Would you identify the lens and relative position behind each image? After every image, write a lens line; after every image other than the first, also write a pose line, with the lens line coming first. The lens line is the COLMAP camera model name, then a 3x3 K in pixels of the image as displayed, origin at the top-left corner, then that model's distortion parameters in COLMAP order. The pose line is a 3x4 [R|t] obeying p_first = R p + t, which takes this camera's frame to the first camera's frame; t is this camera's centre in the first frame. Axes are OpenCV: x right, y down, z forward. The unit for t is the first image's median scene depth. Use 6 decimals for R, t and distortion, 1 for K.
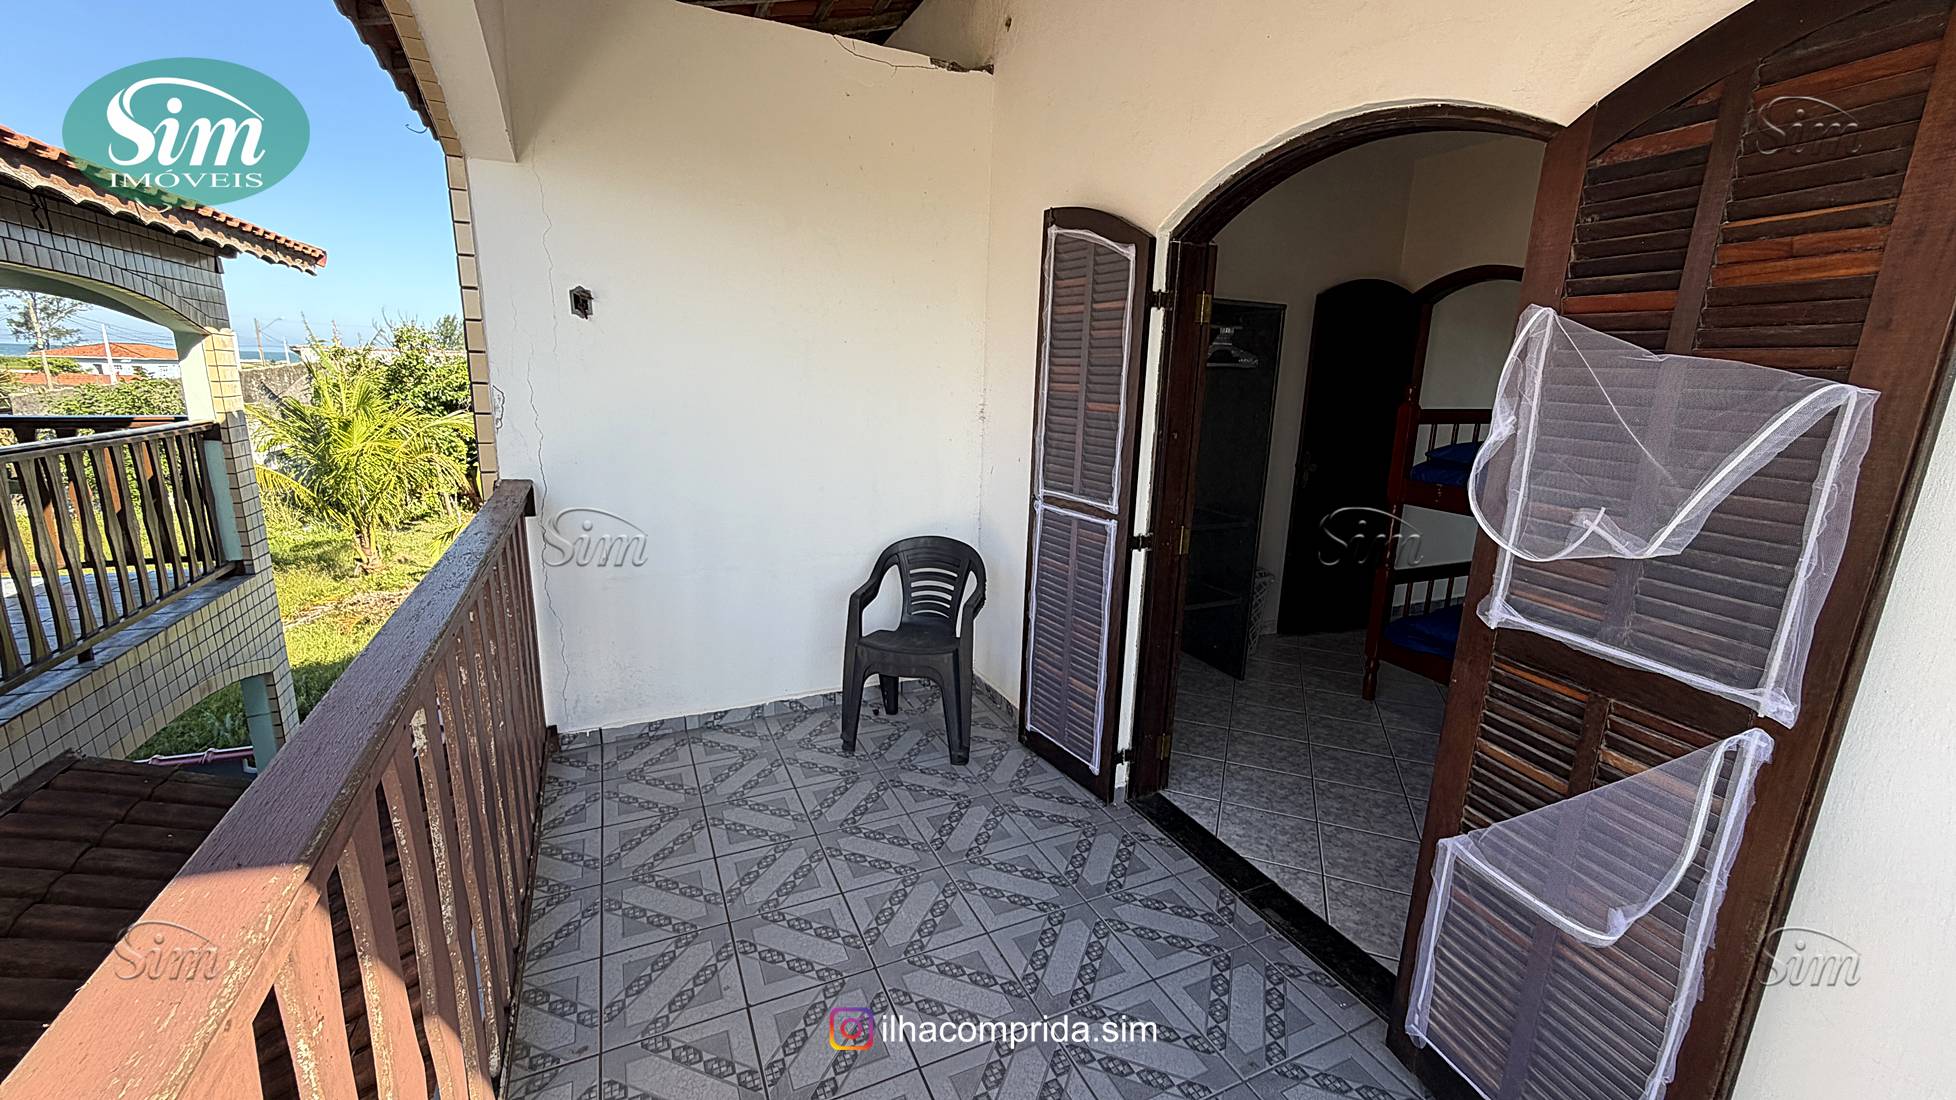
lens RADIAL K [[787.5, 0, 977.0], [0, 787.5, 551.5], [0, 0, 1]] dist [0.001950, -0.000635]
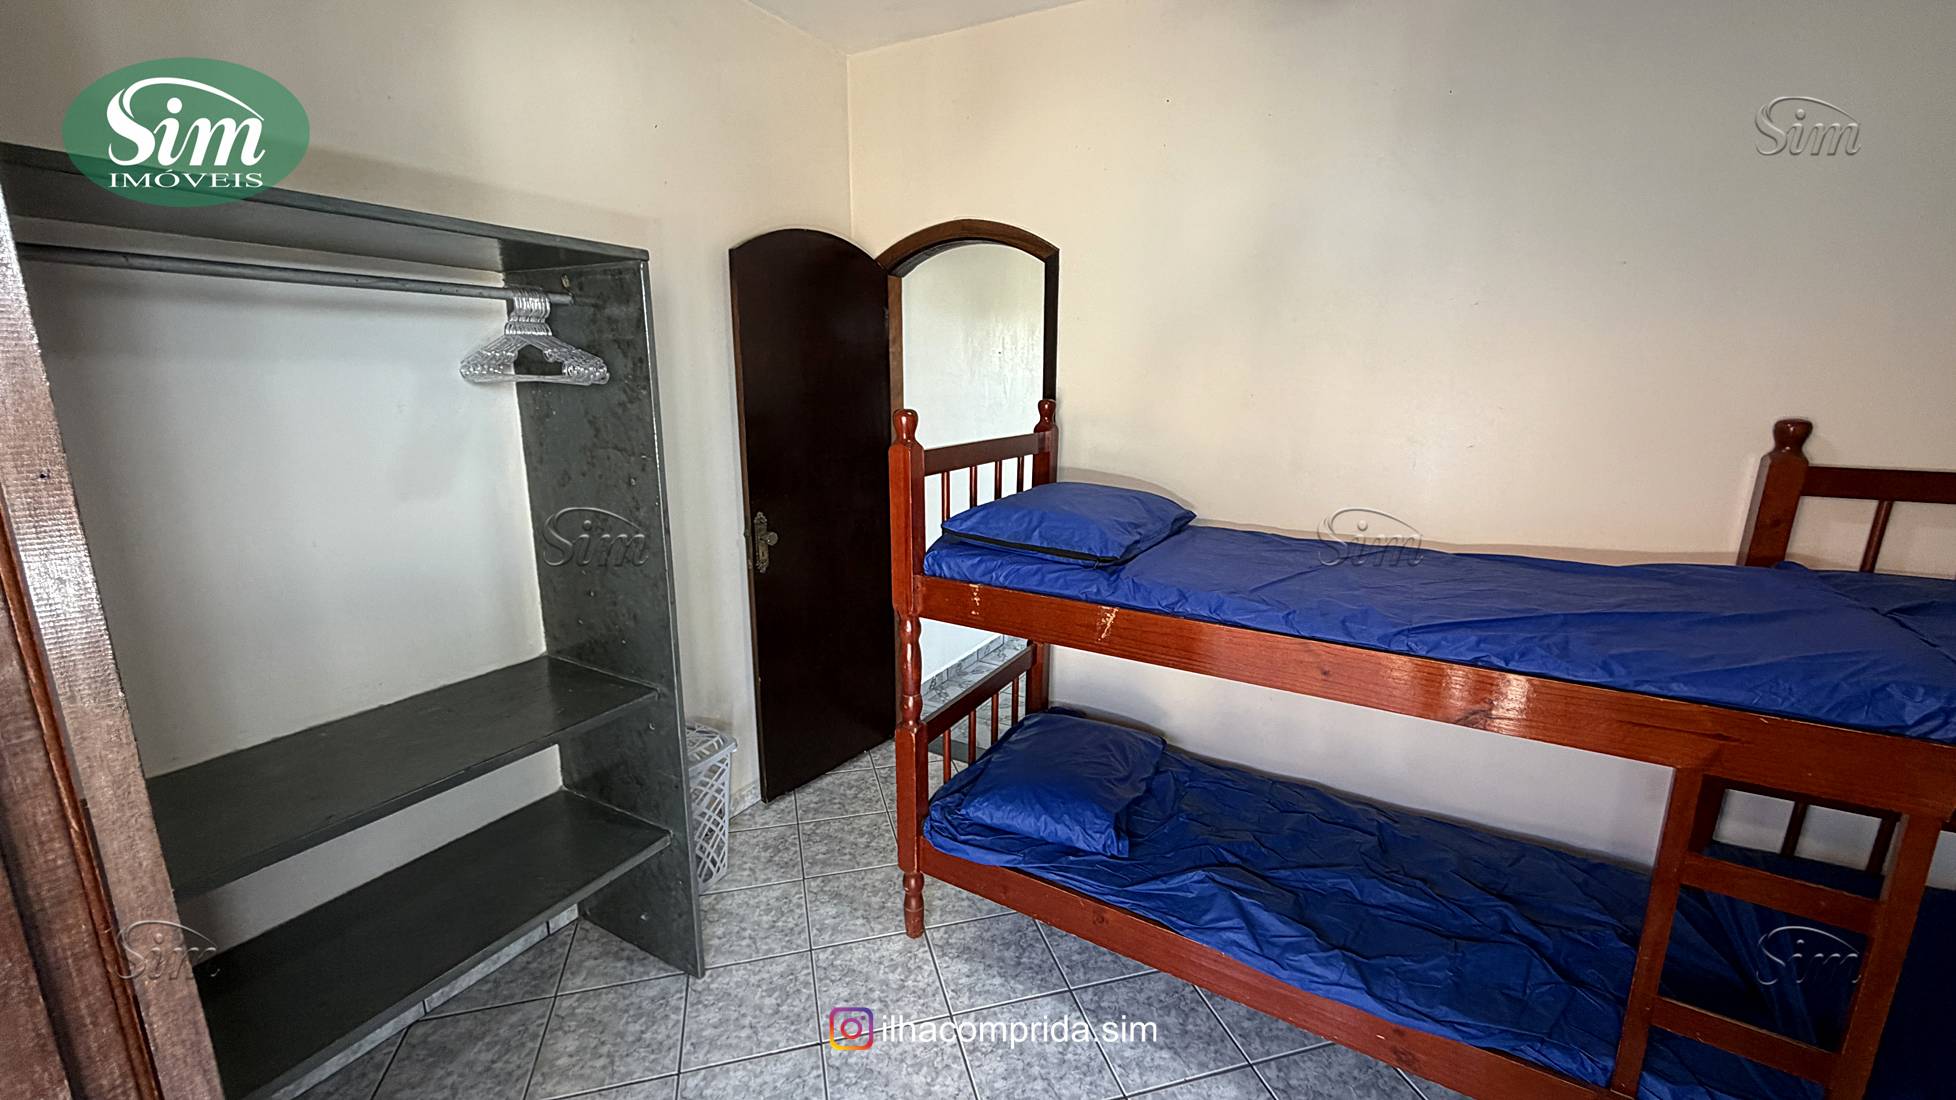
lens RADIAL K [[787.5, 0, 979.5], [0, 787.5, 546.8], [0, 0, 1]] dist [0.001950, -0.000635]
pose [[0.809626, -0.150023, 0.567449, 0.248972], [0.151479, 0.987439, 0.044933, -0.122367], [-0.567062, 0.049578, 0.822182, 0.482216]]
